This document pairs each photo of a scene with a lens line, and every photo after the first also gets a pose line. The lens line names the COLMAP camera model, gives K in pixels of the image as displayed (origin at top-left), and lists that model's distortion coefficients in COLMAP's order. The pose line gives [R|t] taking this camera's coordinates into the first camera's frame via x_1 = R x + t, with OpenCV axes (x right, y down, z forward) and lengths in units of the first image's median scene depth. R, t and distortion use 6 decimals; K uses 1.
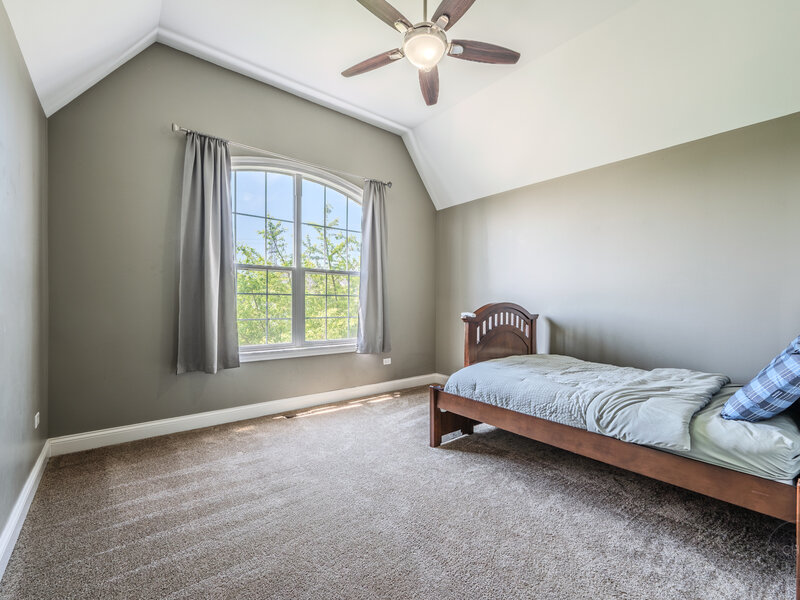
lens RADIAL K [[353.5, 0, 399.9], [0, 353.5, 304.7], [0, 0, 1]] dist [0.000259, 0.000298]
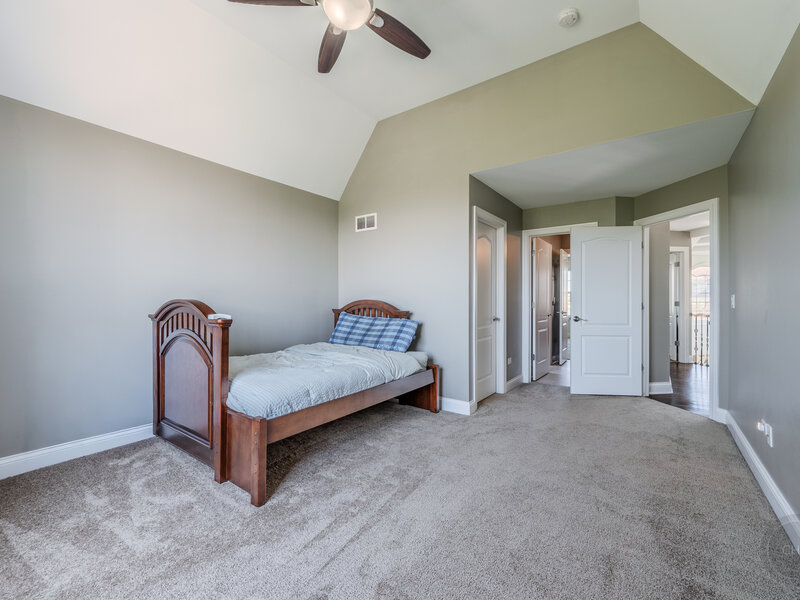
lens RADIAL K [[353.5, 0, 399.9], [0, 353.5, 304.7], [0, 0, 1]] dist [0.000259, 0.000298]
pose [[-0.268244, -0.007358, 0.963323, -0.746620], [0.009273, 0.999905, 0.010220, -0.000770], [-0.963306, 0.011674, -0.268150, 1.045635]]
